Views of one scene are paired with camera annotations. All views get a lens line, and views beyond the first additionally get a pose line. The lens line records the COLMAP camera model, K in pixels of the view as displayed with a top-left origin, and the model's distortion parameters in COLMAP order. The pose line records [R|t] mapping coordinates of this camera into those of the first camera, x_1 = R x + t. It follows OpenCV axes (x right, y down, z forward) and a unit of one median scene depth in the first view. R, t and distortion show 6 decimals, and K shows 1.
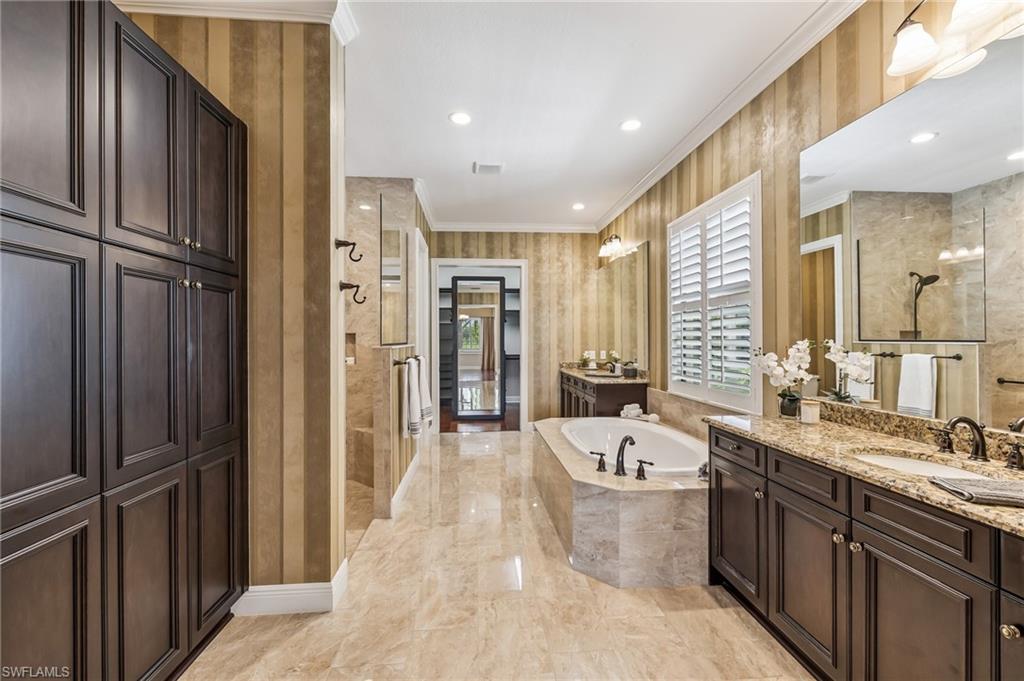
lens RADIAL K [[438.3, 0, 513.1], [0, 438.3, 339.8], [0, 0, 1]] dist [0.000437, -0.000110]
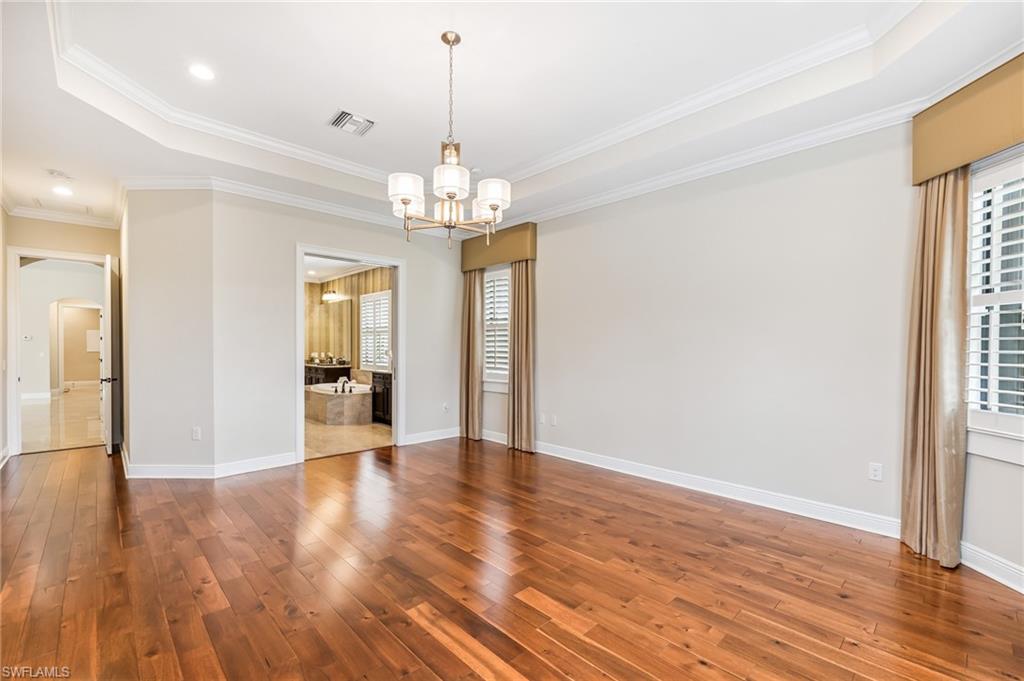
lens RADIAL K [[438.3, 0, 511.3], [0, 438.3, 347.6], [0, 0, 1]] dist [0.000437, -0.000110]
pose [[0.784921, 0.005220, 0.619574, -0.281371], [-0.006606, 0.999978, -0.000057, 0.000464], [-0.619561, -0.004048, 0.784938, -0.811465]]
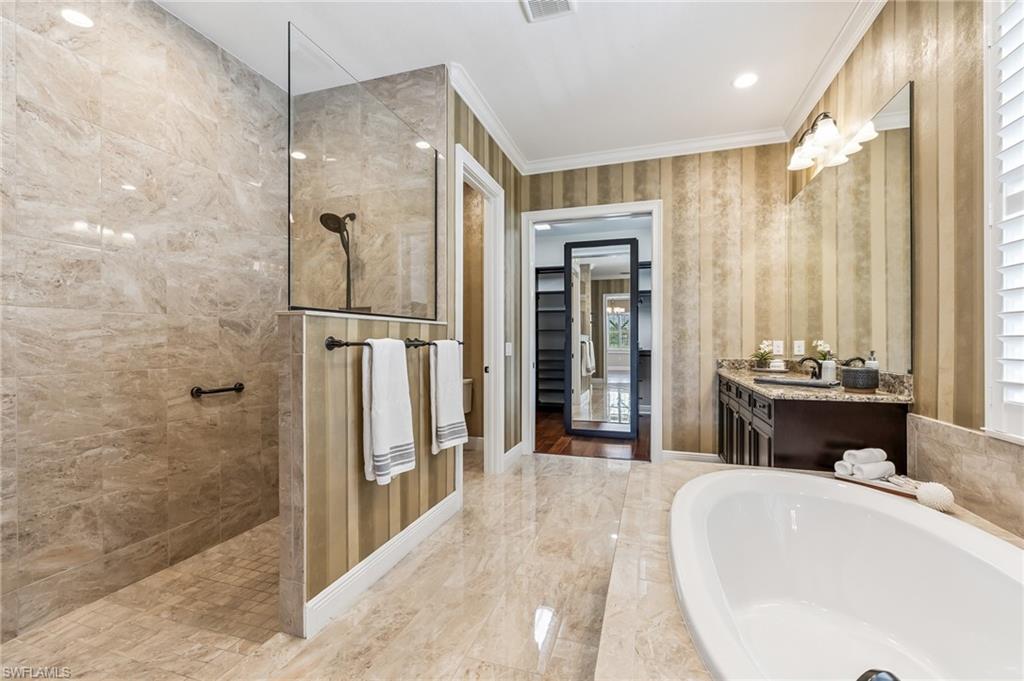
lens RADIAL K [[438.3, 0, 510.6], [0, 438.3, 341.5], [0, 0, 1]] dist [0.000437, -0.000110]
pose [[0.922144, 0.002940, -0.386836, 0.077630], [-0.002423, 0.999995, 0.001824, 0.026263], [0.386840, -0.000744, 0.922147, 0.316038]]
